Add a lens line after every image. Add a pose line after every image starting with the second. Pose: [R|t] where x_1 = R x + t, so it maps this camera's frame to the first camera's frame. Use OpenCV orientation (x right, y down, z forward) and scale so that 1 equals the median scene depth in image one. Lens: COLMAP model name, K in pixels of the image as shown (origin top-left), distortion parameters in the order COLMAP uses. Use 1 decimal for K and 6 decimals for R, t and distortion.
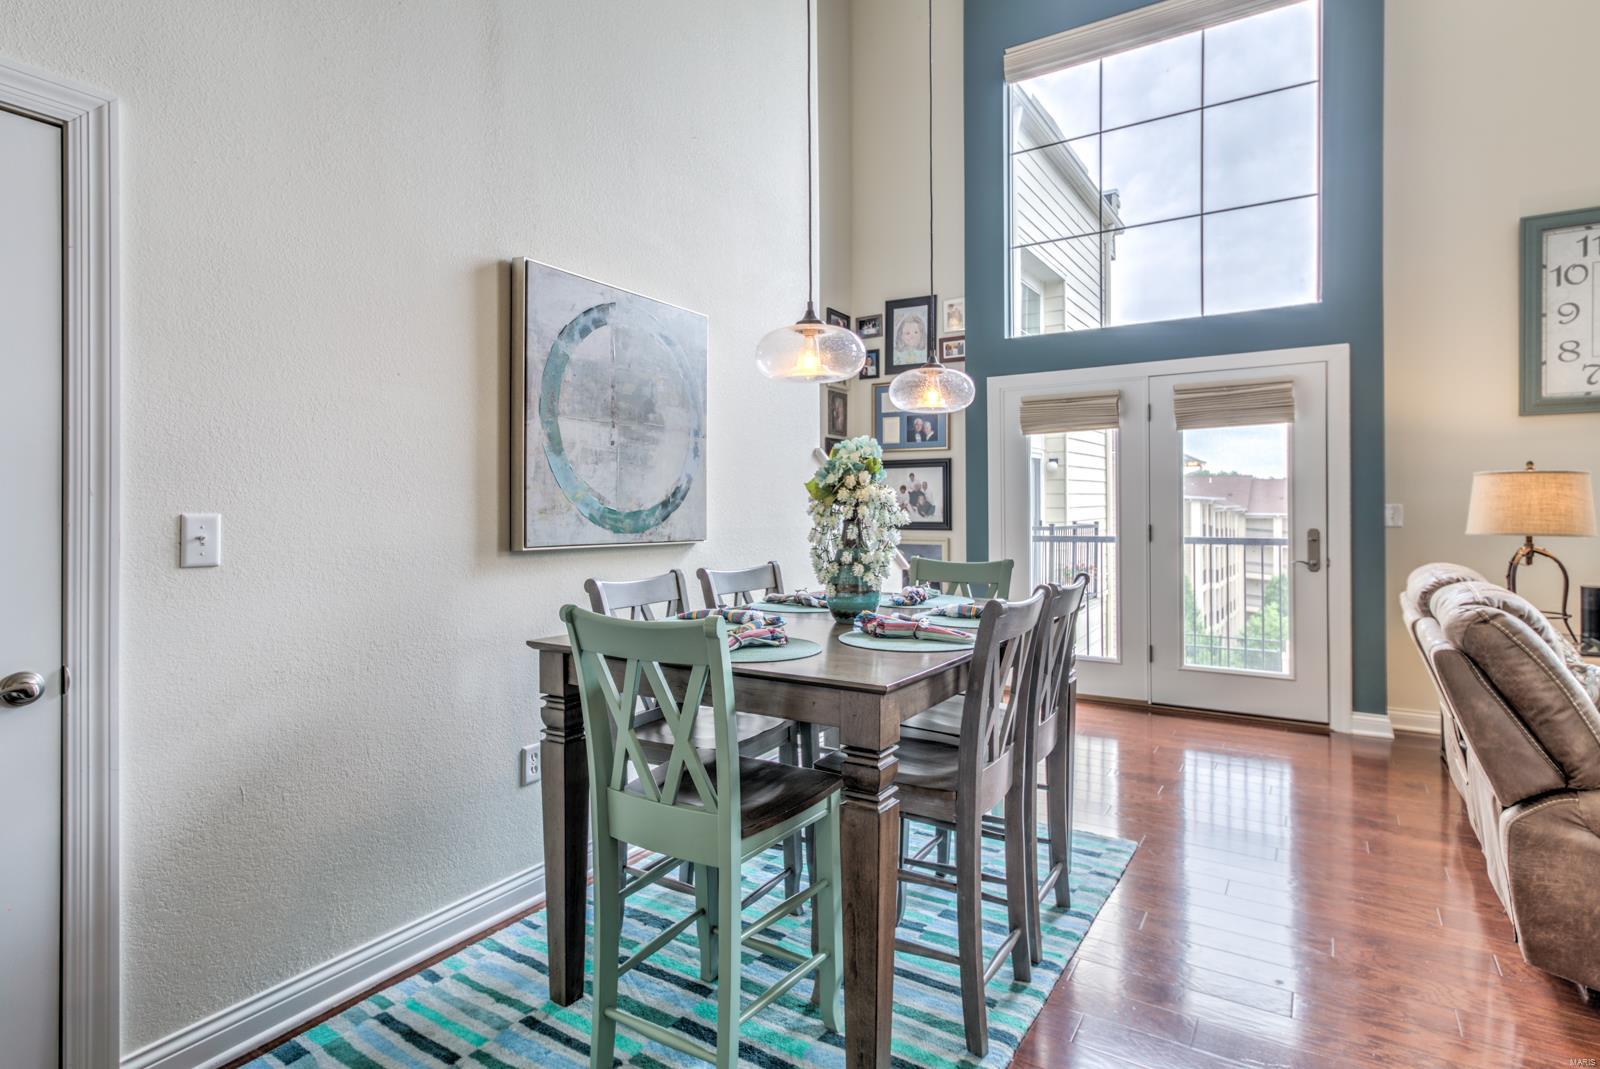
lens RADIAL K [[824.4, 0, 798.5], [0, 824.4, 508.6], [0, 0, 1]] dist [0.004323, 0.000796]
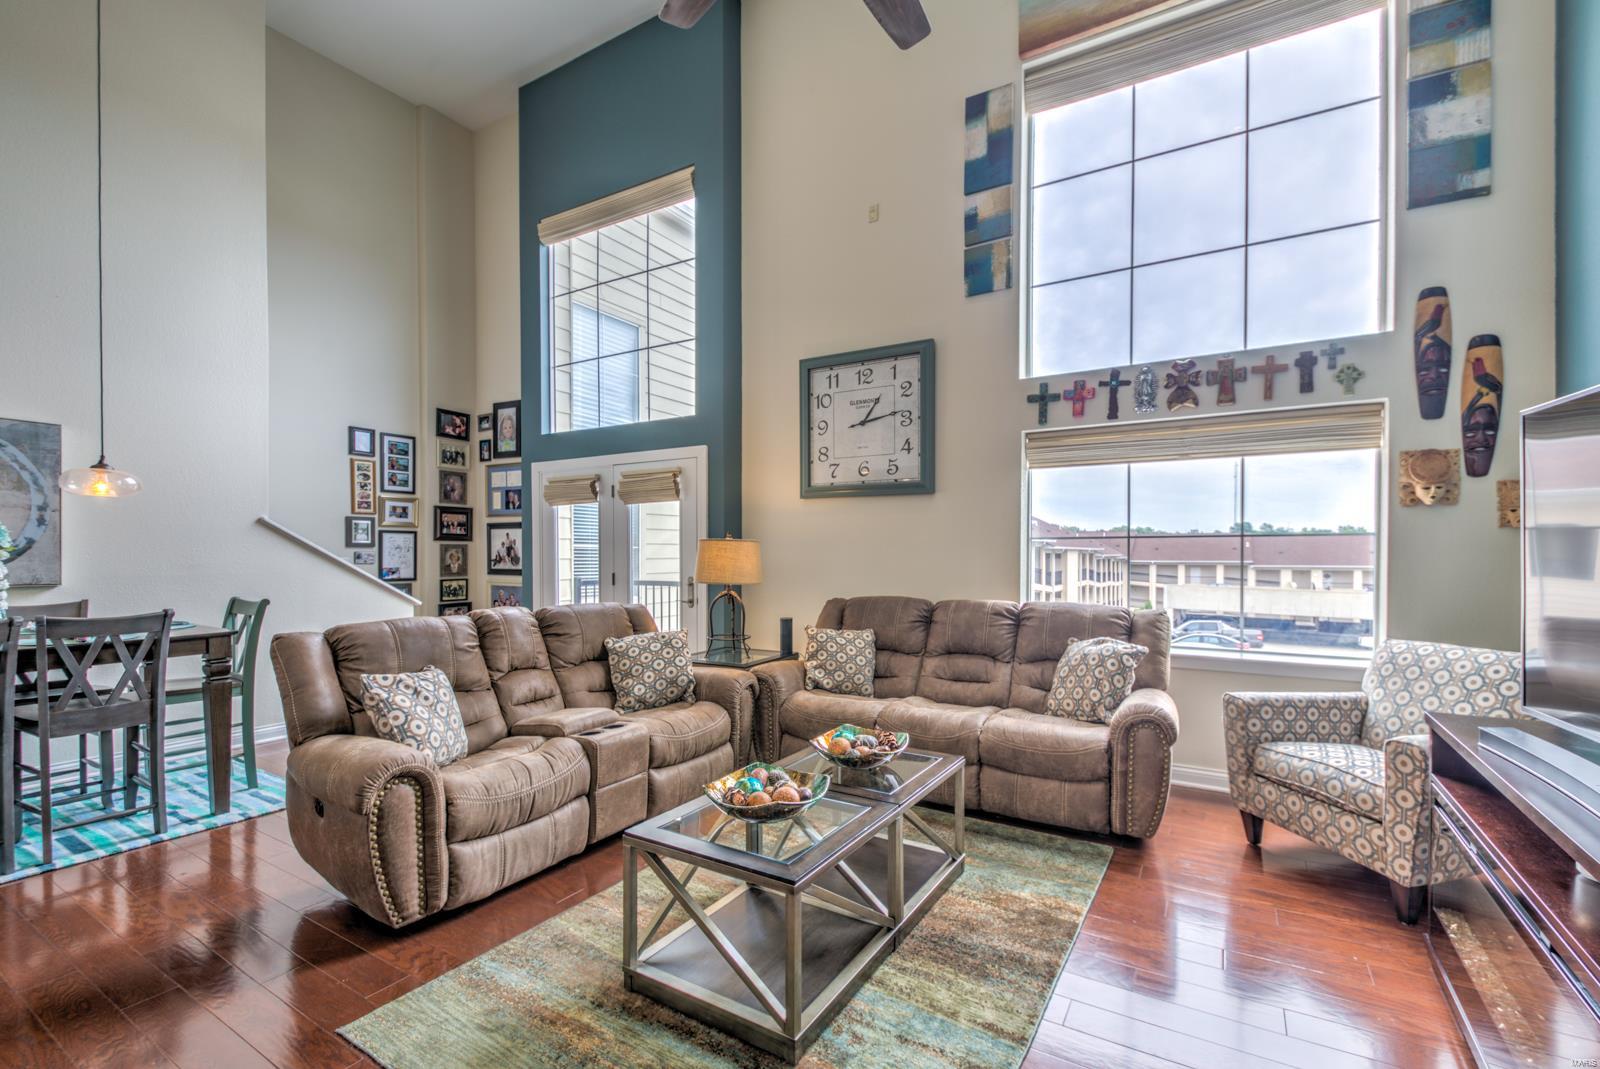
lens RADIAL K [[660.3, 0, 809.1], [0, 660.3, 558.1], [0, 0, 1]] dist [0.019879, -0.009467]
pose [[0.999099, 0.006924, 0.041875, 0.850761], [-0.007179, 0.999957, 0.005950, -0.017114], [-0.041832, -0.006245, 0.999105, -0.140954]]
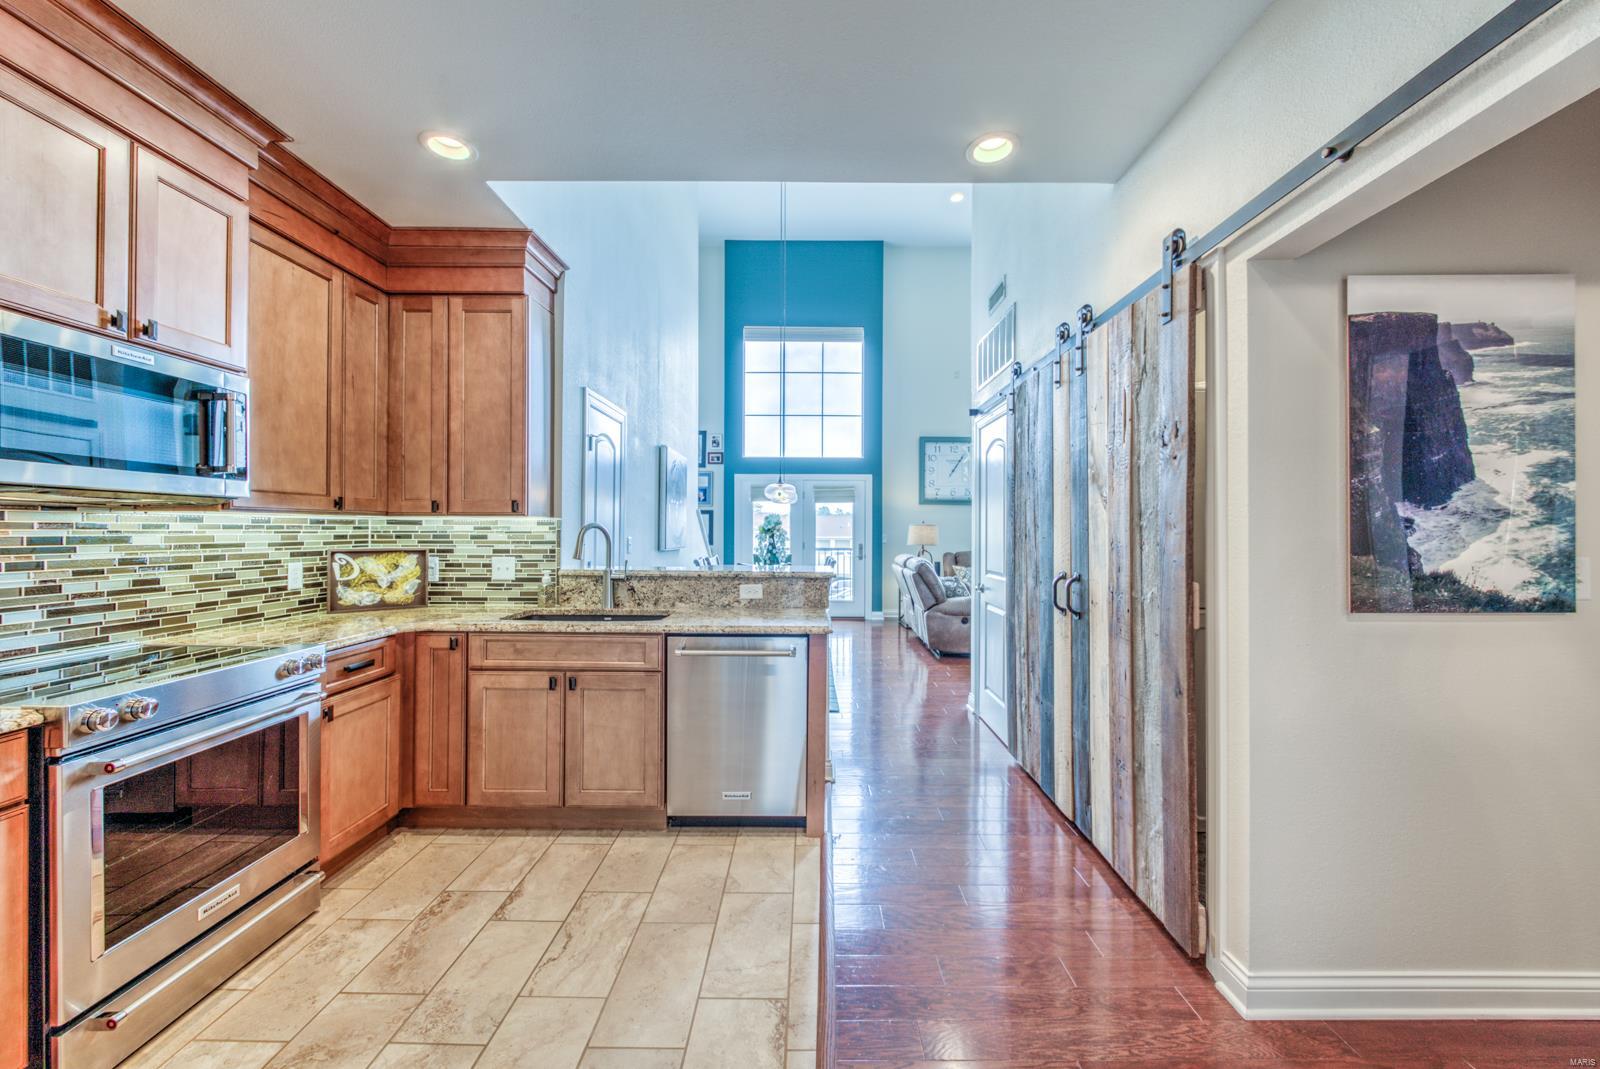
lens RADIAL K [[609.6, 0, 804.3], [0, 609.6, 530.3], [0, 0, 1]] dist [0.012721, -0.007686]
pose [[0.846796, 0.009614, 0.531831, -0.615134], [-0.007484, 0.999953, -0.006159, -0.005252], [-0.531865, 0.001235, 0.846828, -0.605512]]
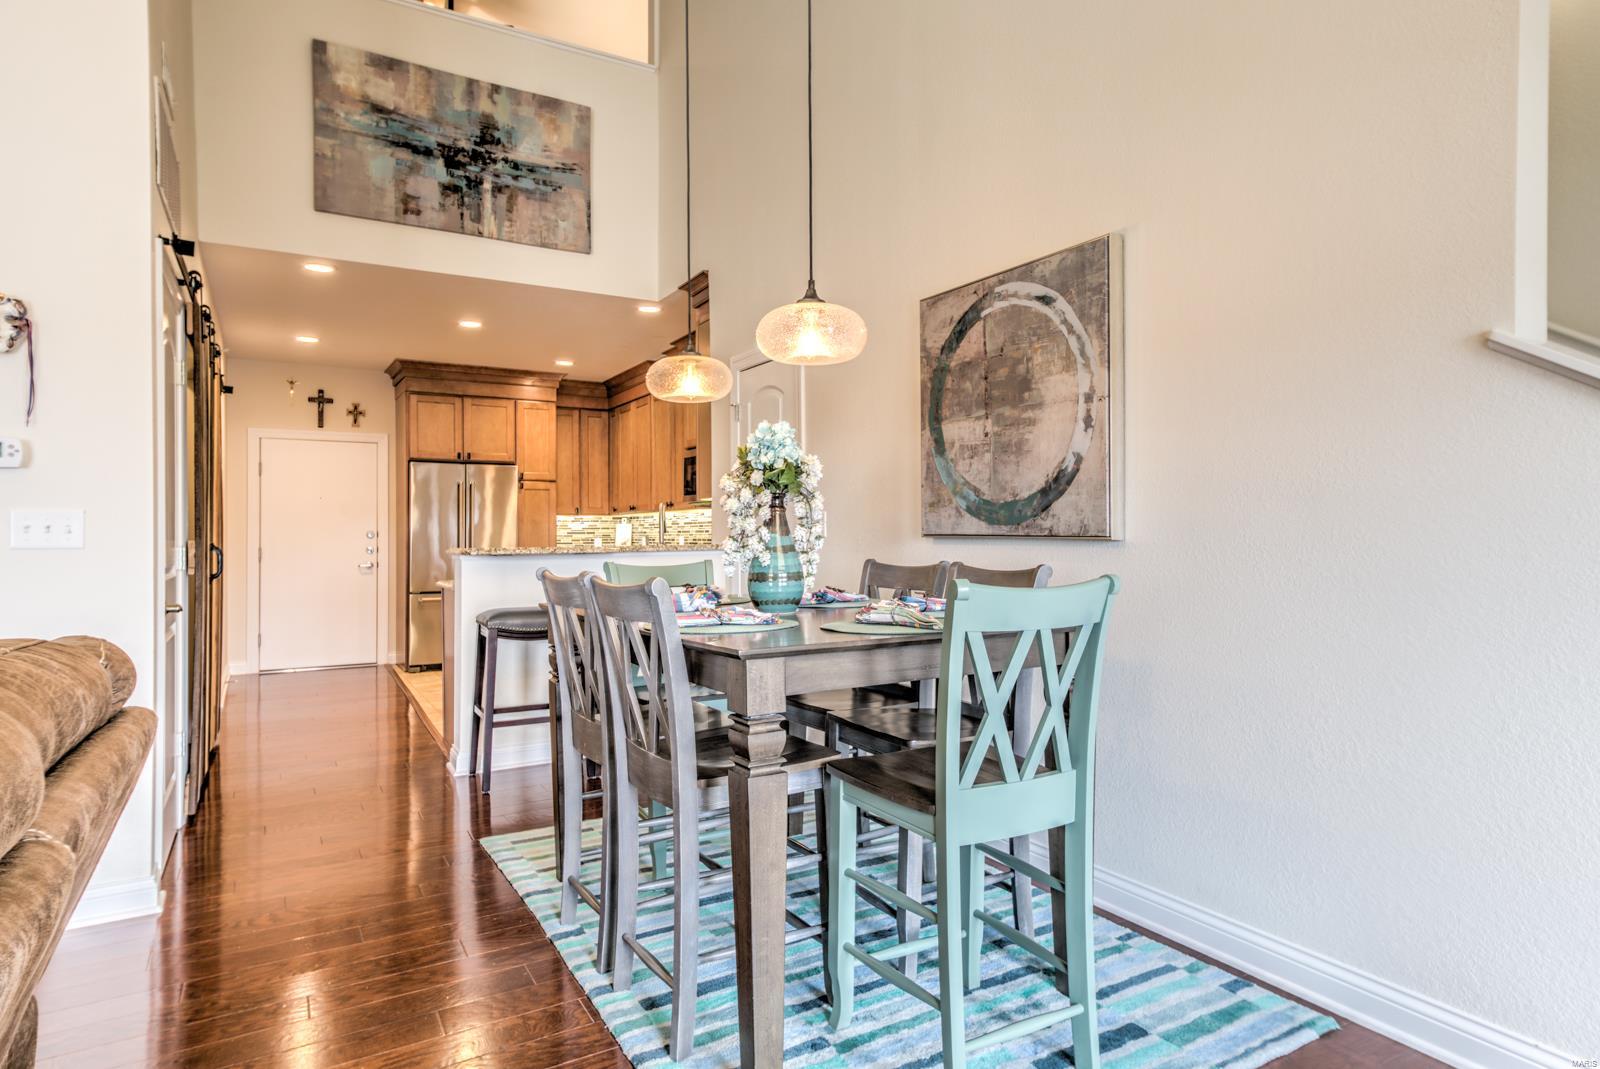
lens RADIAL K [[897.7, 0, 800.0], [0, 897.7, 534.5], [0, 0, 1]] dist [0.006813, 0.001951]
pose [[-0.456496, 0.006211, -0.889704, 0.563186], [0.006297, 0.999973, 0.003749, 0.024232], [0.889703, -0.003891, -0.456523, 0.858620]]
